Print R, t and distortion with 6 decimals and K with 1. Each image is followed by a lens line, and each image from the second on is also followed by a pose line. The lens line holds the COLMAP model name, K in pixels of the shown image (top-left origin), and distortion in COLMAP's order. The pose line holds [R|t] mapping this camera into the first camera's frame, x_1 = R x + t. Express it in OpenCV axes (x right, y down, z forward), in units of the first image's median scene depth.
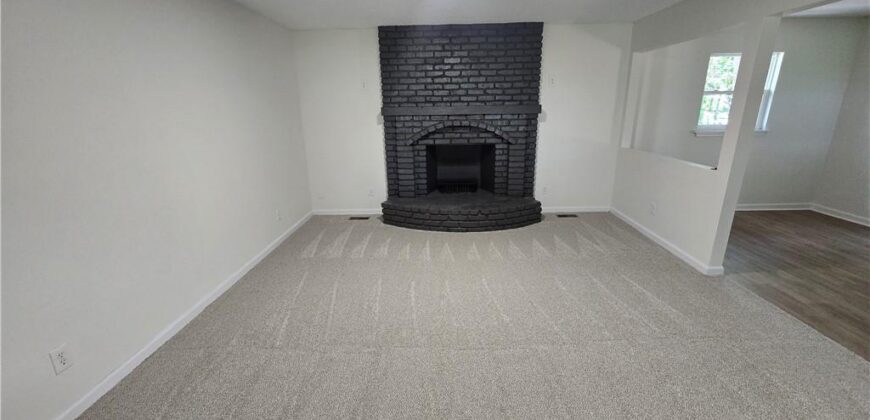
lens RADIAL K [[358.0, 0, 435.2], [0, 358.0, 210.6], [0, 0, 1]] dist [-0.000713, -0.000034]
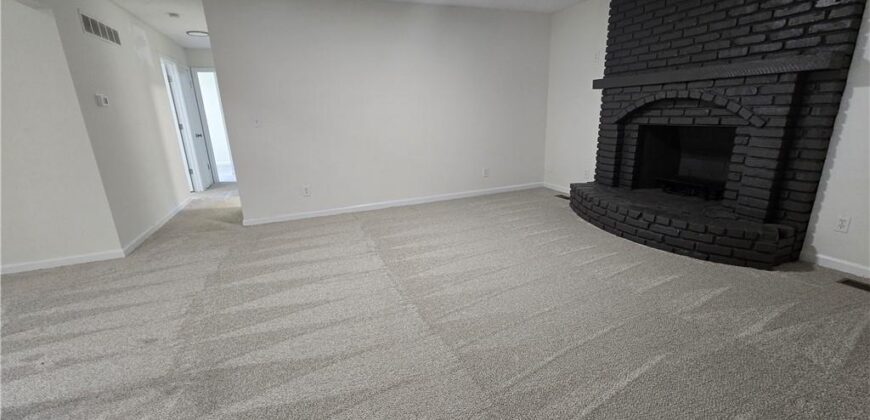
lens RADIAL K [[358.0, 0, 436.4], [0, 358.0, 213.3], [0, 0, 1]] dist [-0.000713, -0.000034]
pose [[0.374308, 0.257923, -0.890713, 0.577664], [-0.232524, 0.955958, 0.179101, -0.032779], [0.897678, 0.140073, 0.417796, 0.298856]]
